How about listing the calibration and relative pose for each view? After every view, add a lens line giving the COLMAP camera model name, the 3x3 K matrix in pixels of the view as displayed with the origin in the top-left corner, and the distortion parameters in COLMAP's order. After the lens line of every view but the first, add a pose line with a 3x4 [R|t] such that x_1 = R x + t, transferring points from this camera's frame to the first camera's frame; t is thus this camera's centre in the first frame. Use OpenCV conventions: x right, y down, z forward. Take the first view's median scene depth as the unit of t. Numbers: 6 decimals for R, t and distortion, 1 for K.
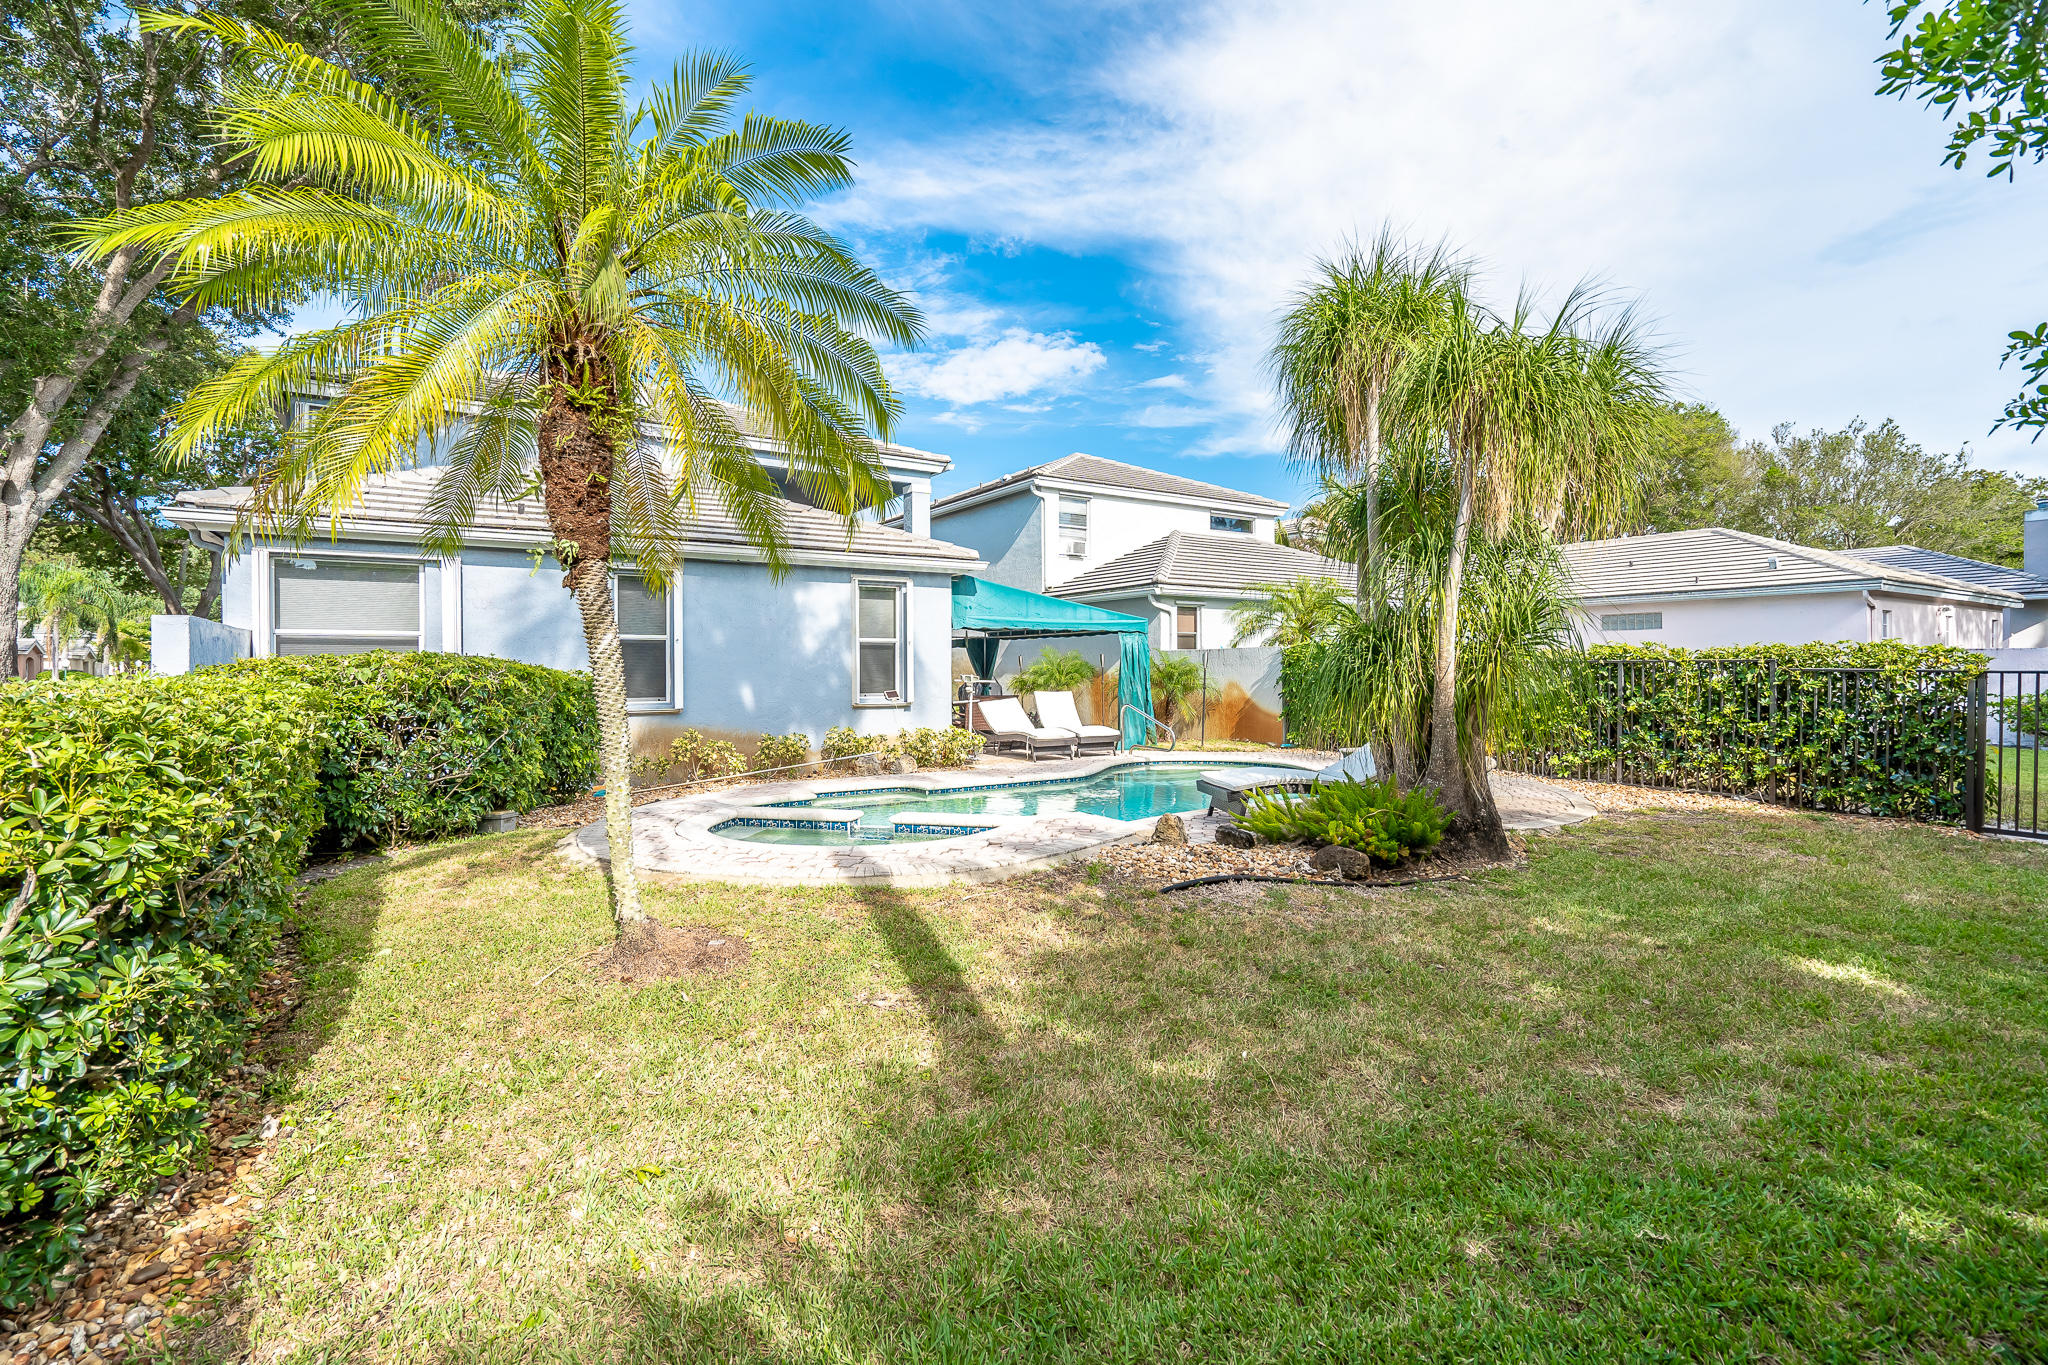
lens RADIAL K [[940.7, 0, 1024.4], [0, 940.7, 678.6], [0, 0, 1]] dist [-0.003824, 0.002440]
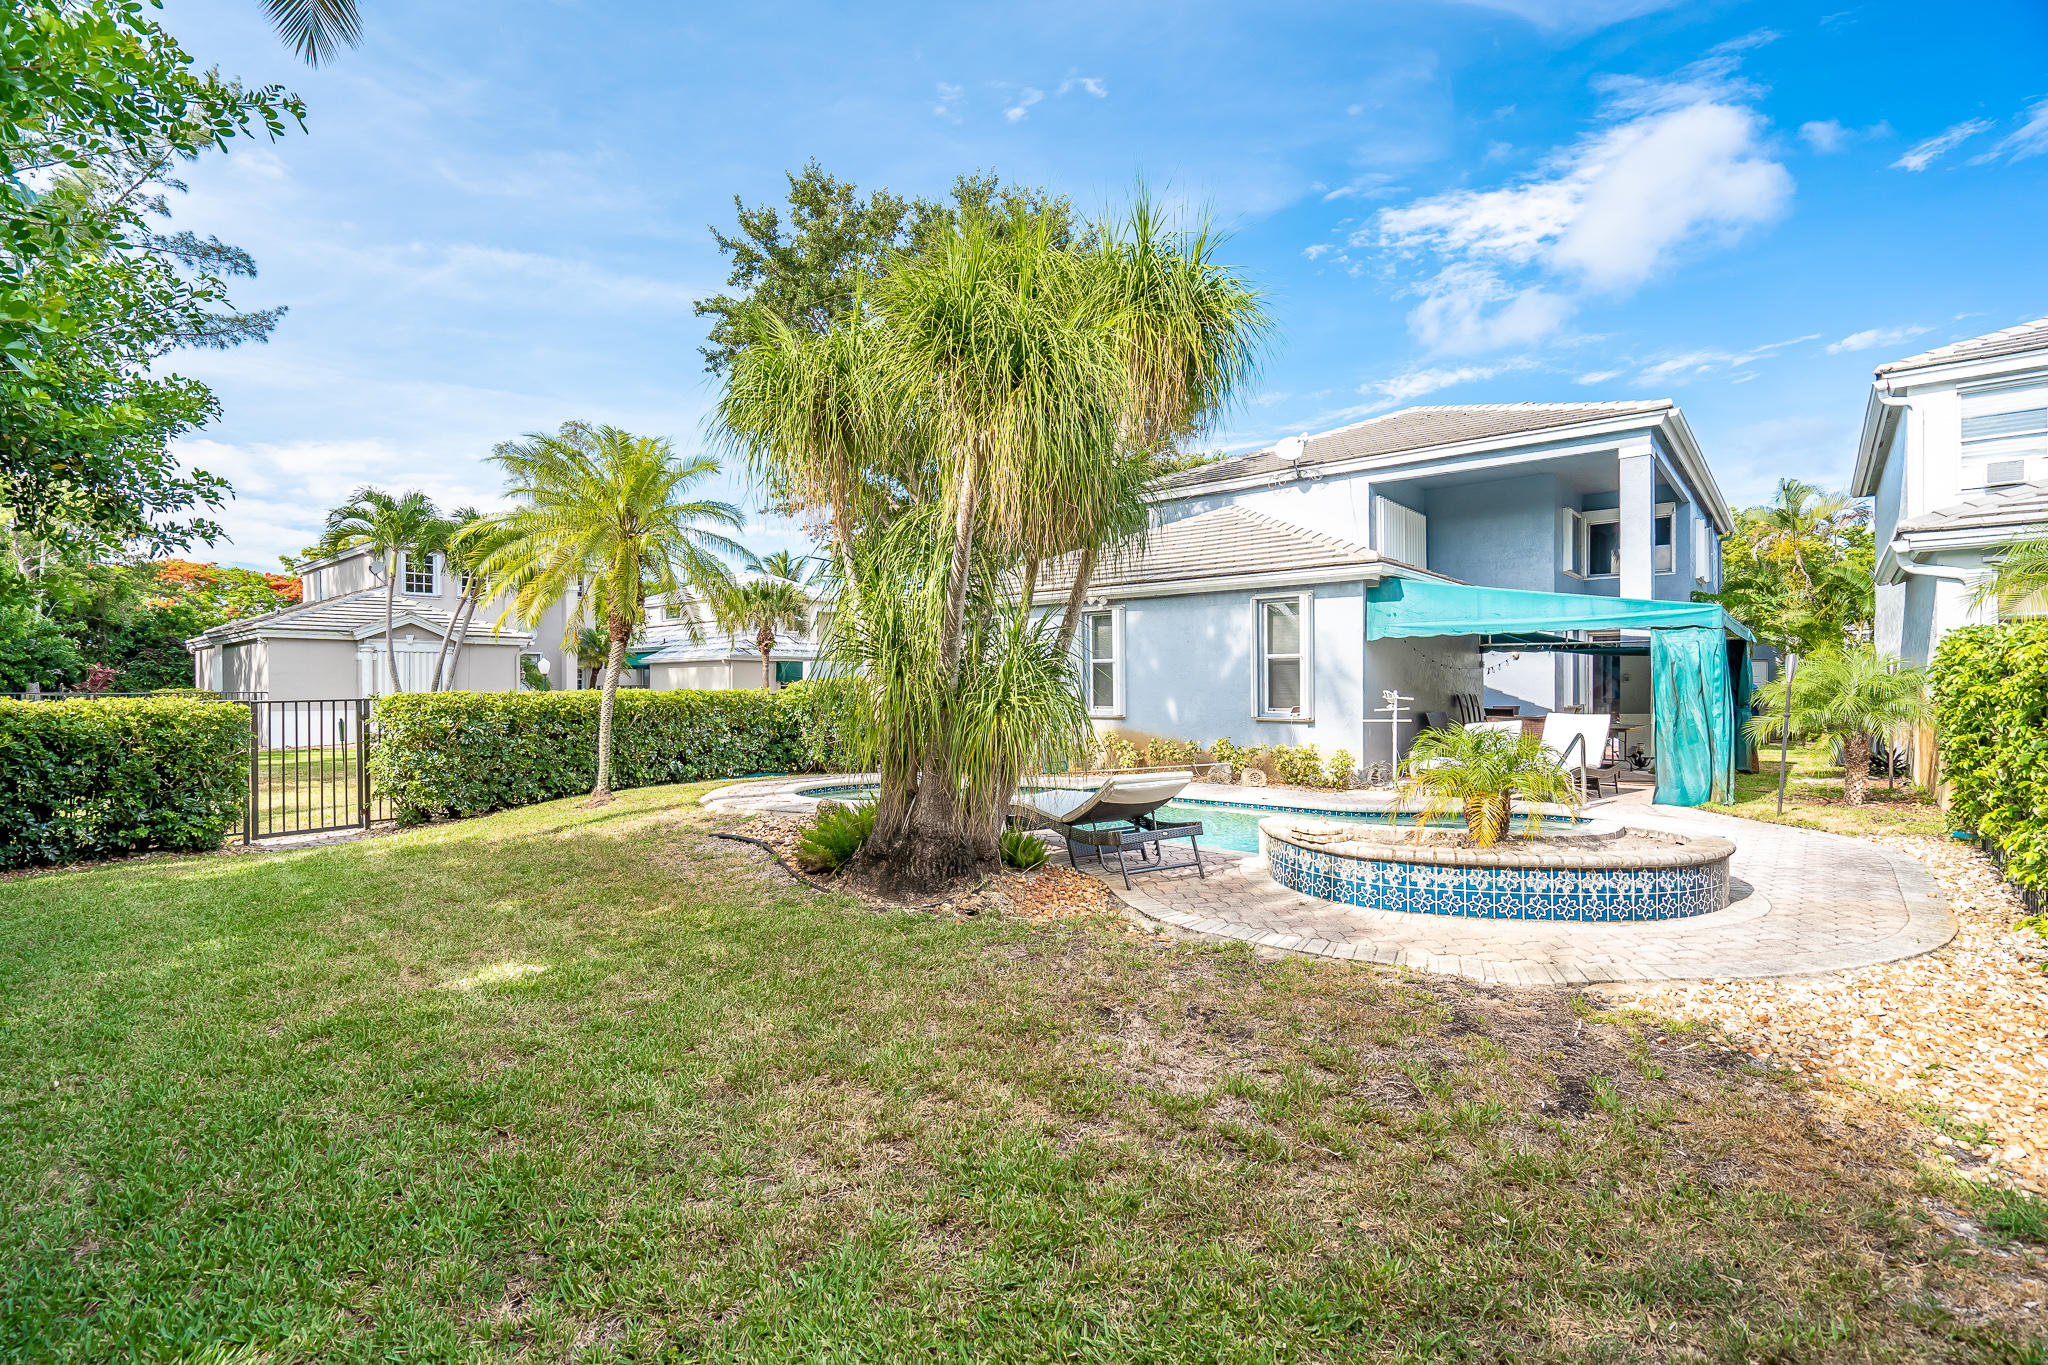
lens RADIAL K [[940.7, 0, 1021.9], [0, 940.7, 687.1], [0, 0, 1]] dist [-0.003824, 0.002440]
pose [[0.287570, -0.000187, -0.957760, 0.738519], [-0.005763, 0.999982, -0.001925, -0.003832], [0.957742, 0.006073, 0.287564, 0.441759]]
